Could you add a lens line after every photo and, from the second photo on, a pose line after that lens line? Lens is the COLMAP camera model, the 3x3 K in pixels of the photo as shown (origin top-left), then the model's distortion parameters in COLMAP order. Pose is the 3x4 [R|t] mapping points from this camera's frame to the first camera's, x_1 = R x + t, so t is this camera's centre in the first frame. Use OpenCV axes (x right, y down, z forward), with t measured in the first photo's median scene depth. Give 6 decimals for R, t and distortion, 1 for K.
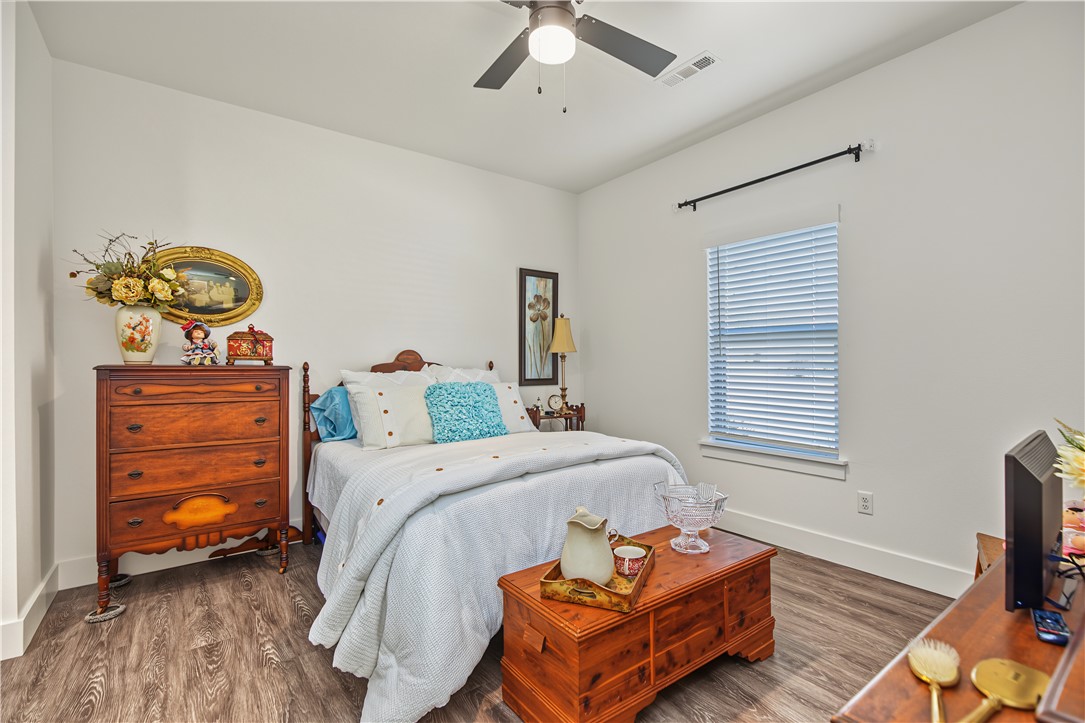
lens RADIAL K [[488.8, 0, 545.0], [0, 488.8, 362.3], [0, 0, 1]] dist [0.003619, 0.000163]
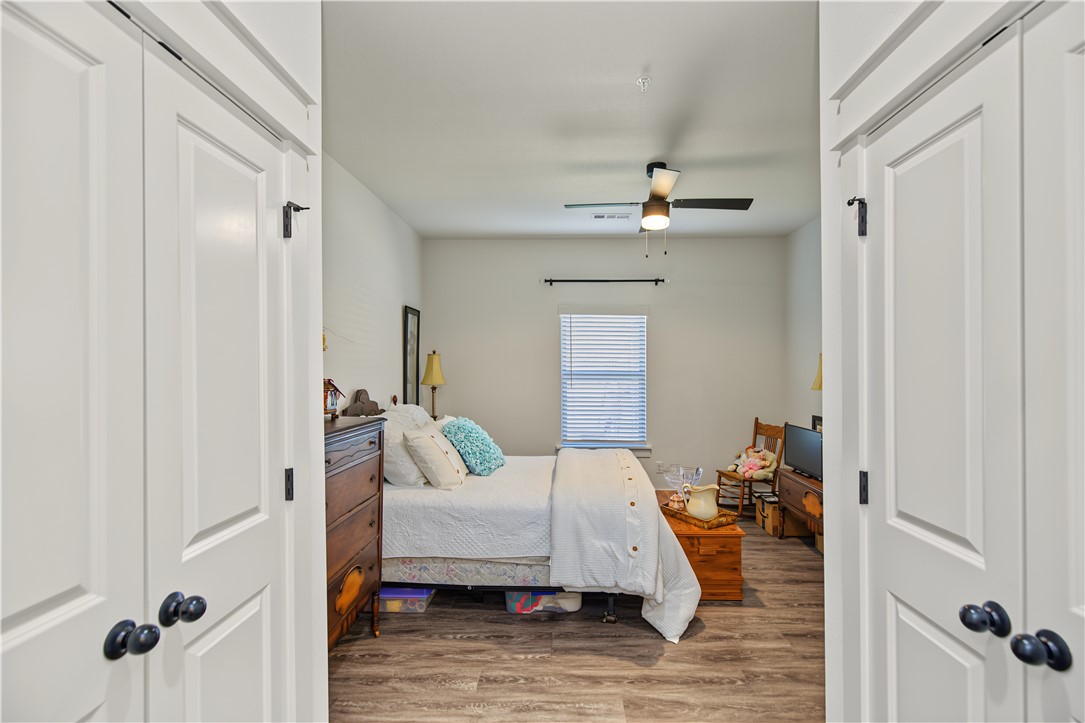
lens RADIAL K [[488.8, 0, 551.9], [0, 488.8, 366.5], [0, 0, 1]] dist [0.003619, 0.000163]
pose [[0.627328, 0.007041, 0.778723, -1.232225], [-0.005526, 0.999974, -0.004591, -0.105701], [-0.778735, -0.001423, 0.627351, 0.160773]]
